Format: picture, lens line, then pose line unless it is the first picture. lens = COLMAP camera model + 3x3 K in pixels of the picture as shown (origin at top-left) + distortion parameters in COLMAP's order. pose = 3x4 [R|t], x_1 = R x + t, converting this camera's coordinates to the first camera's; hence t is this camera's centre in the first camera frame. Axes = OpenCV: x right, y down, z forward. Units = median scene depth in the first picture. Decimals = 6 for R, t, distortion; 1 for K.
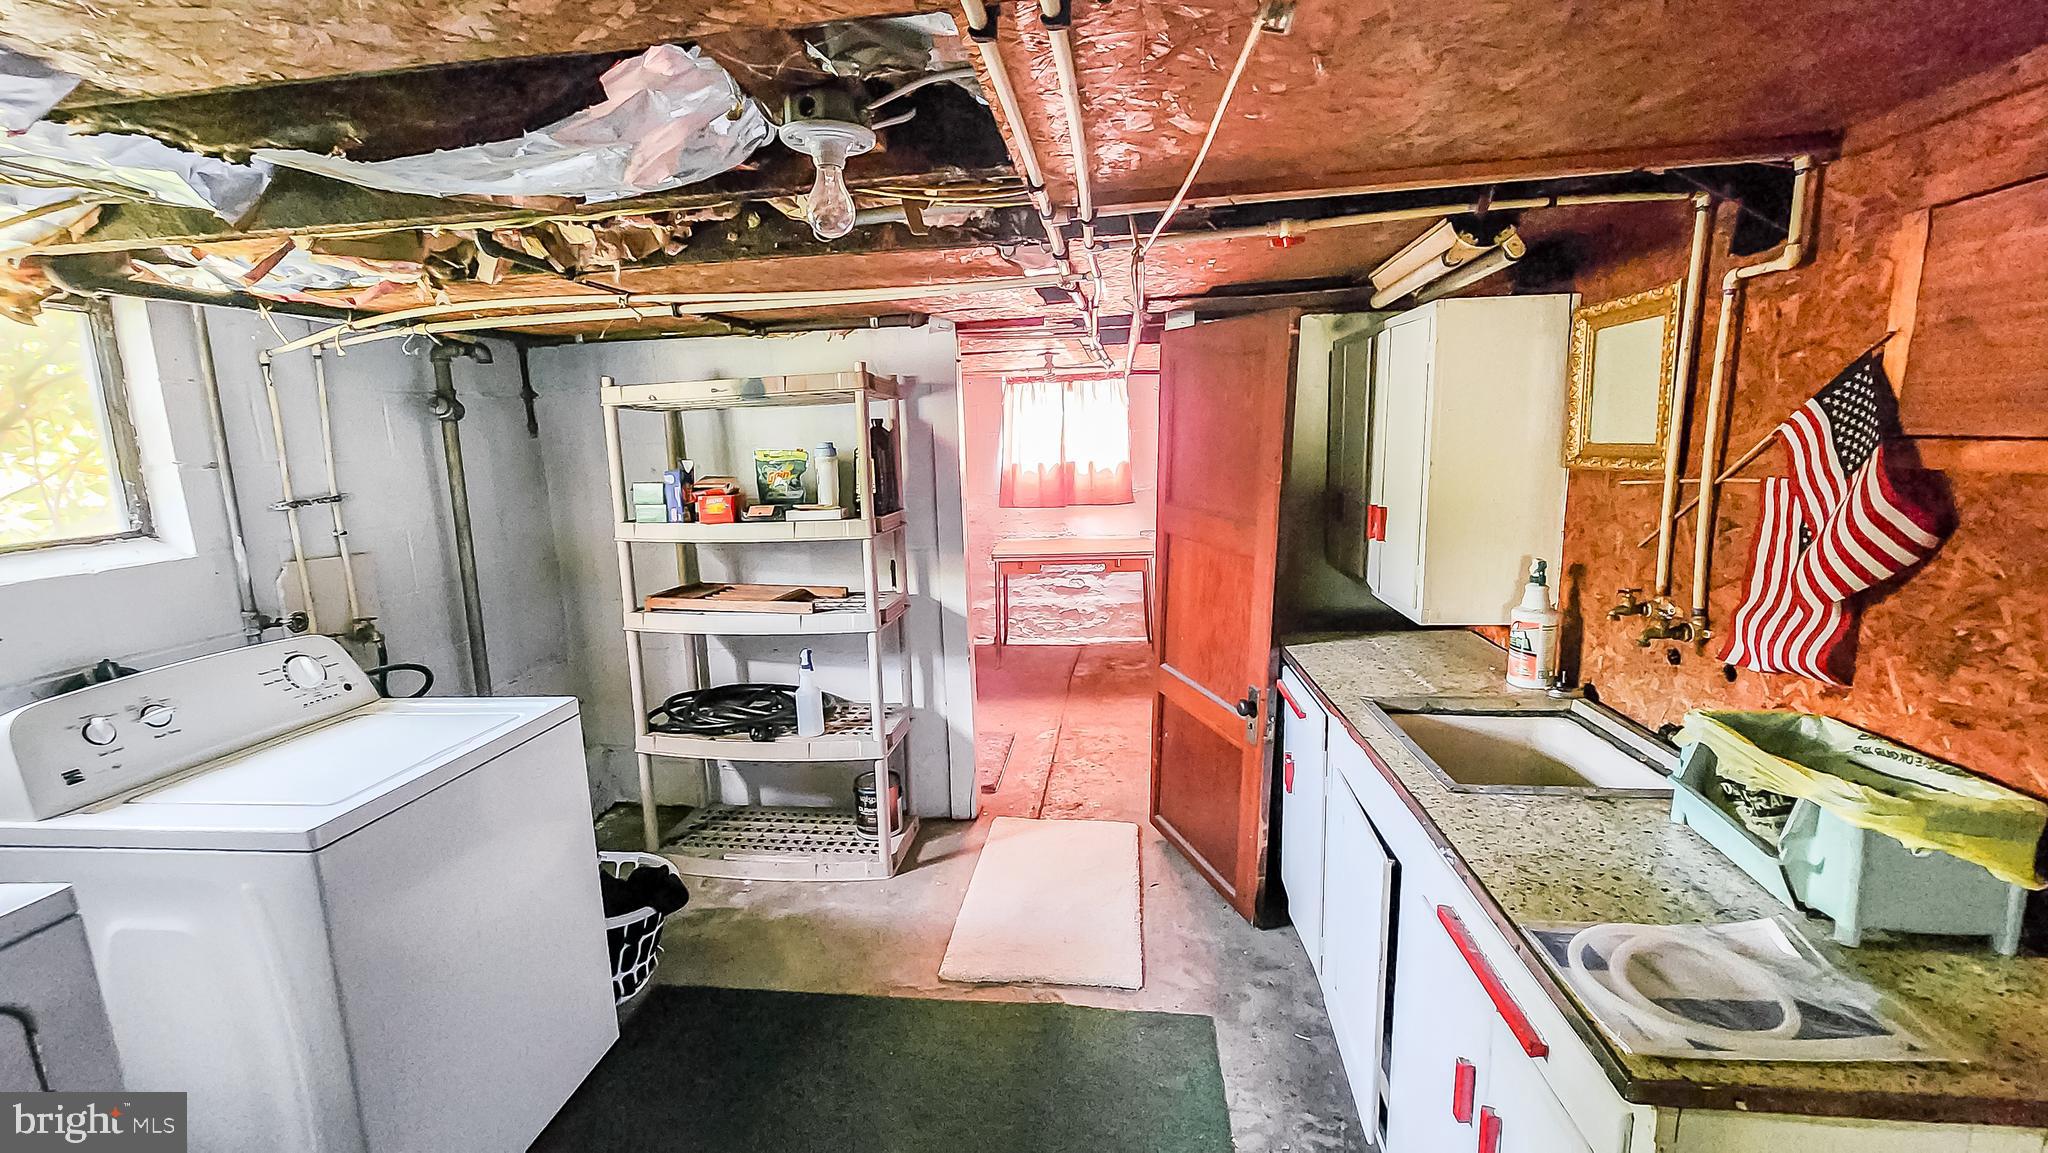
lens RADIAL K [[842.1, 0, 1016.4], [0, 842.1, 565.2], [0, 0, 1]] dist [-0.001615, -0.000384]
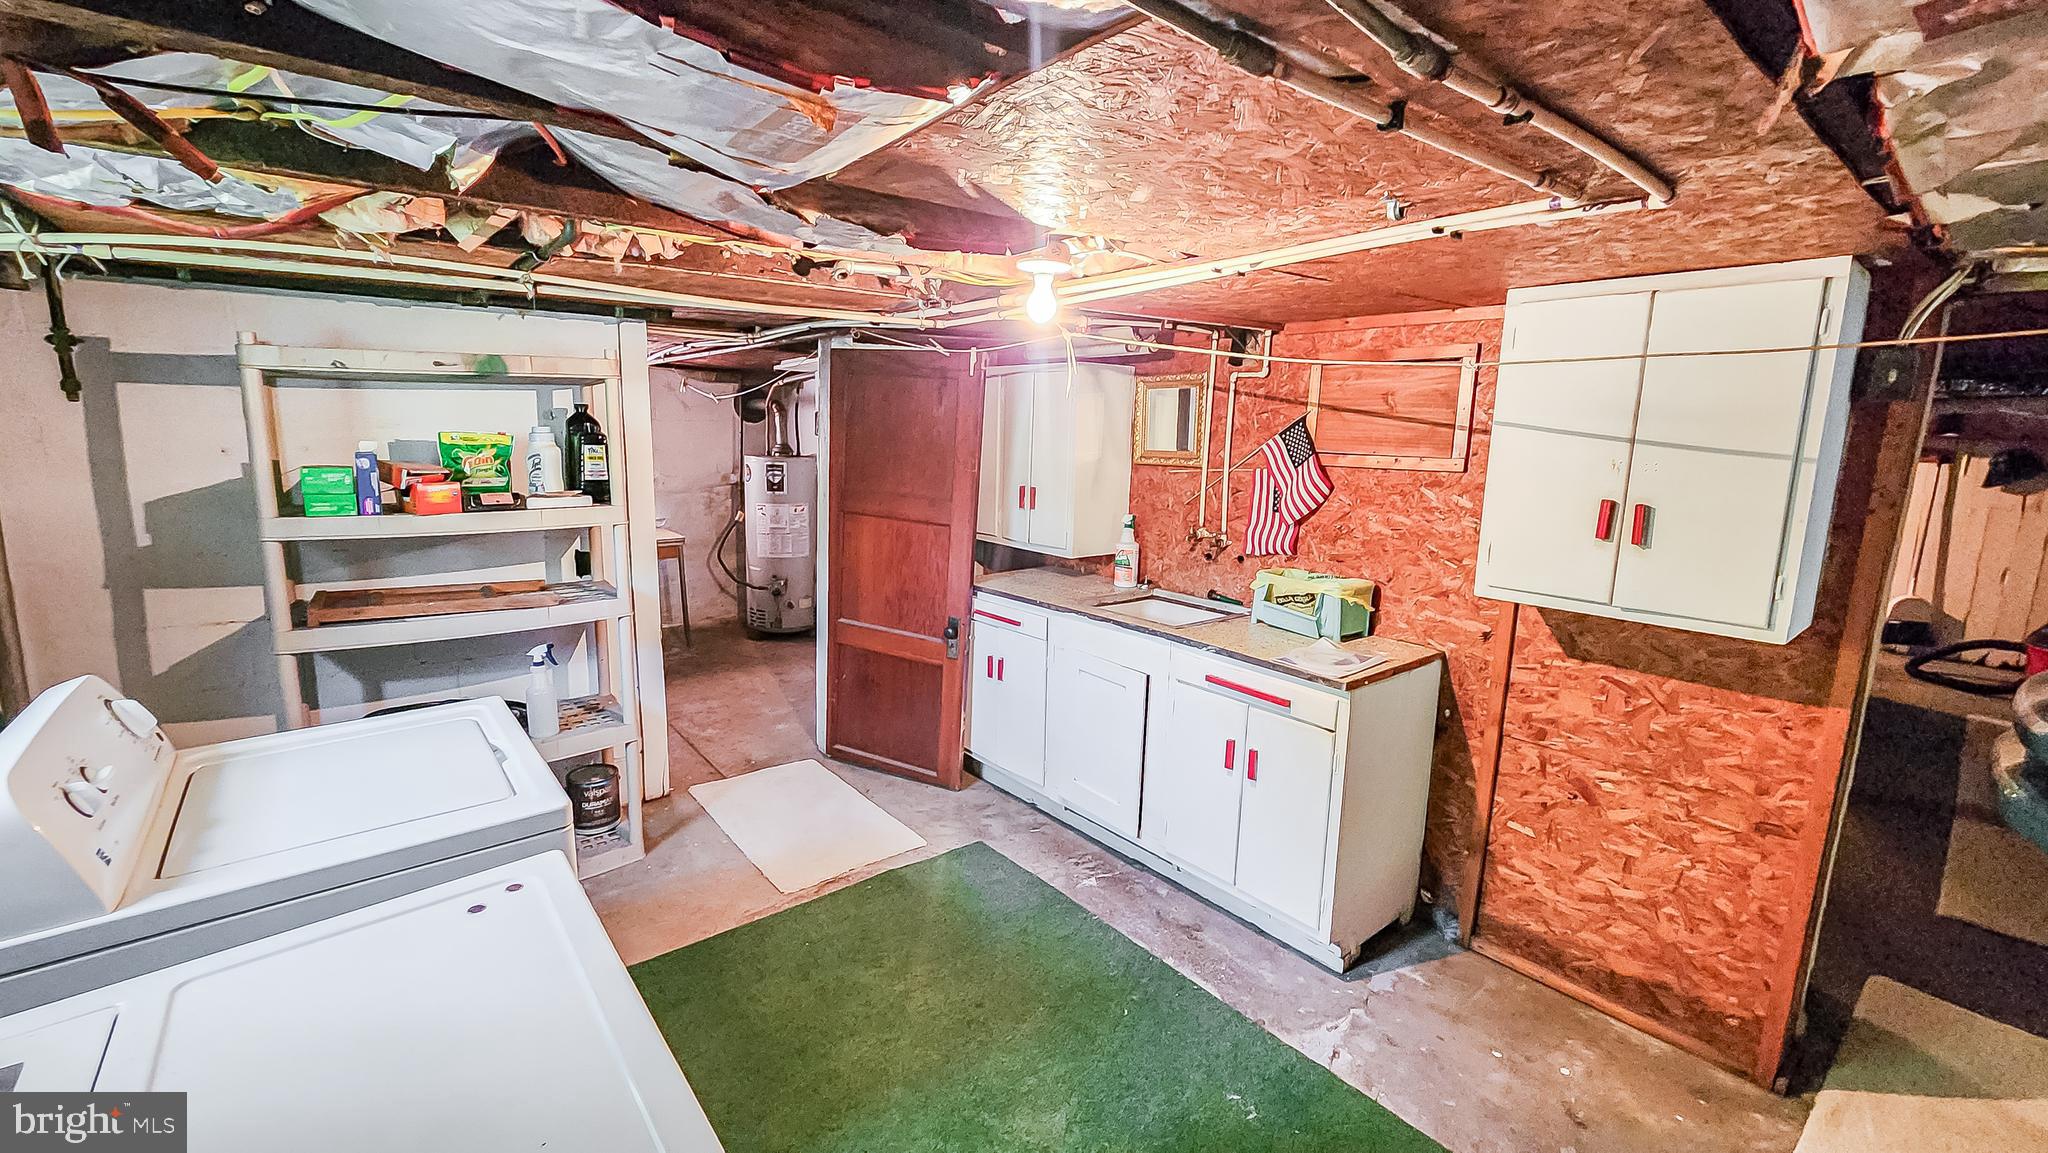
lens RADIAL K [[842.1, 0, 1016.4], [0, 842.1, 565.2], [0, 0, 1]] dist [-0.001615, -0.000384]
pose [[0.687612, -0.072300, 0.722470, -1.114678], [0.068130, 0.997065, 0.034937, 0.028436], [-0.722875, 0.025199, 0.690519, -0.078010]]
